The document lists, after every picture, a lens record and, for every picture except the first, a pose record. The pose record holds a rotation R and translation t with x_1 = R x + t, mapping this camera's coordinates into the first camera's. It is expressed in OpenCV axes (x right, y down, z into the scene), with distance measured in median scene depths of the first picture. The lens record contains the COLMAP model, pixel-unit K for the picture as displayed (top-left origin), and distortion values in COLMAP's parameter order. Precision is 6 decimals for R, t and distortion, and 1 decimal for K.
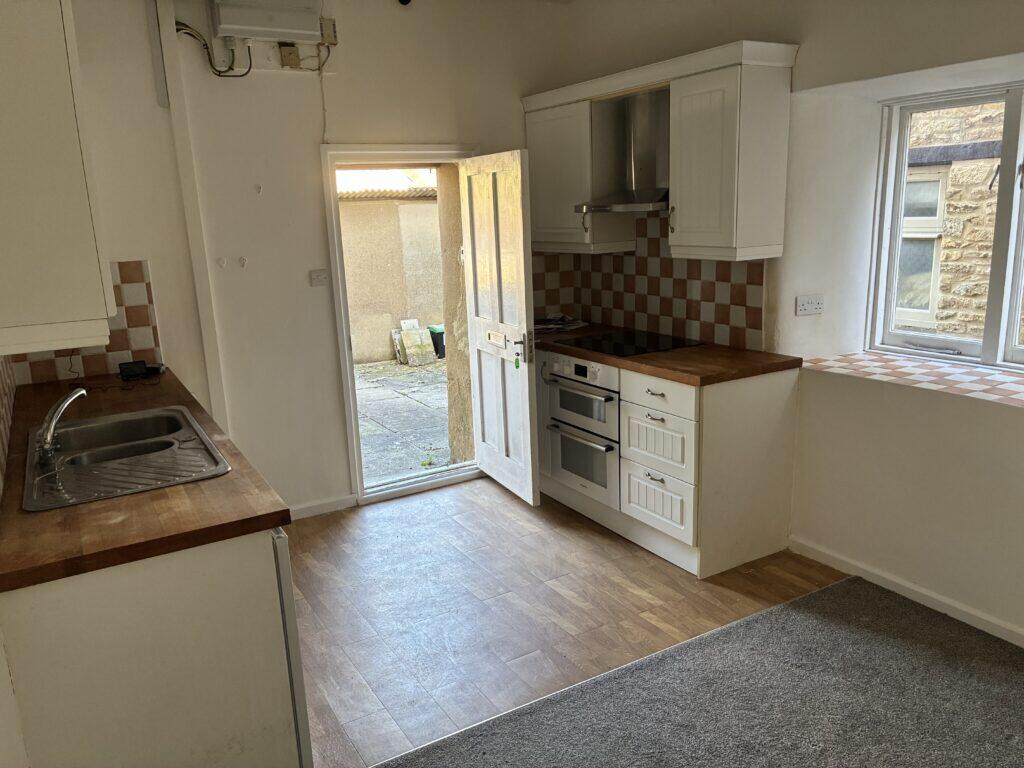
lens RADIAL K [[775.3, 0, 512.1], [0, 775.3, 396.0], [0, 0, 1]] dist [0.054687, -0.077310]
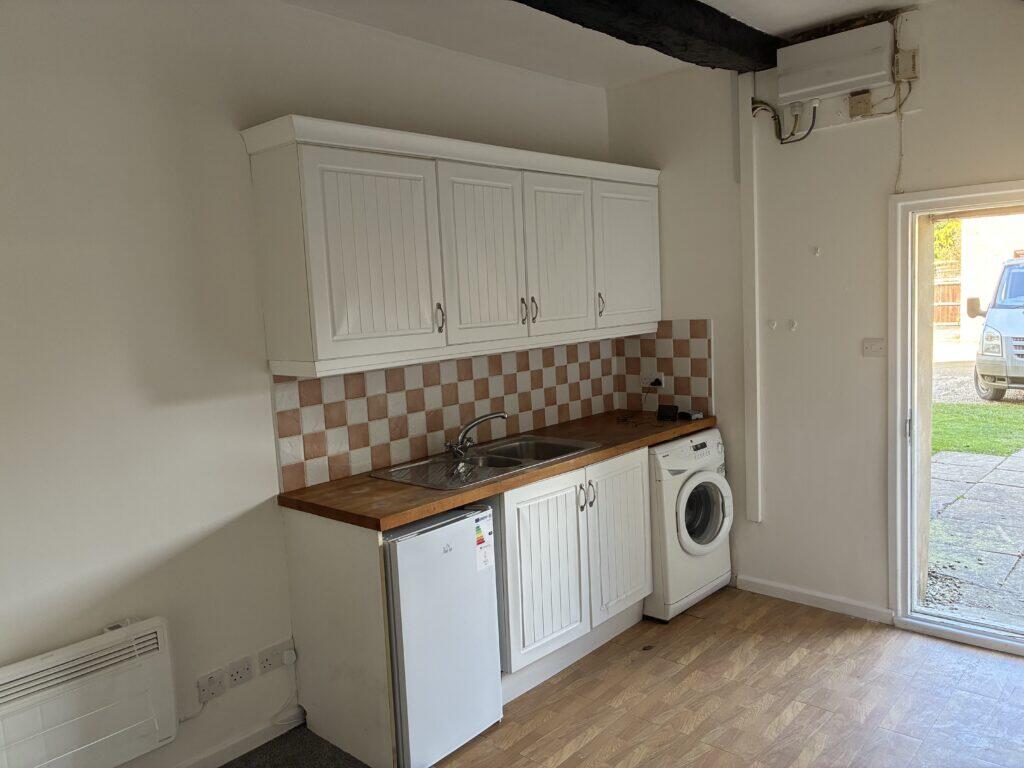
lens RADIAL K [[783.6, 0, 512.0], [0, 783.6, 384.0], [0, 0, 1]] dist [0.051272, 0.000869]
pose [[0.299177, 0.124804, -0.946001, 0.514536], [-0.187382, 0.979790, 0.070001, -0.105890], [0.935618, 0.156321, 0.316517, 0.381623]]
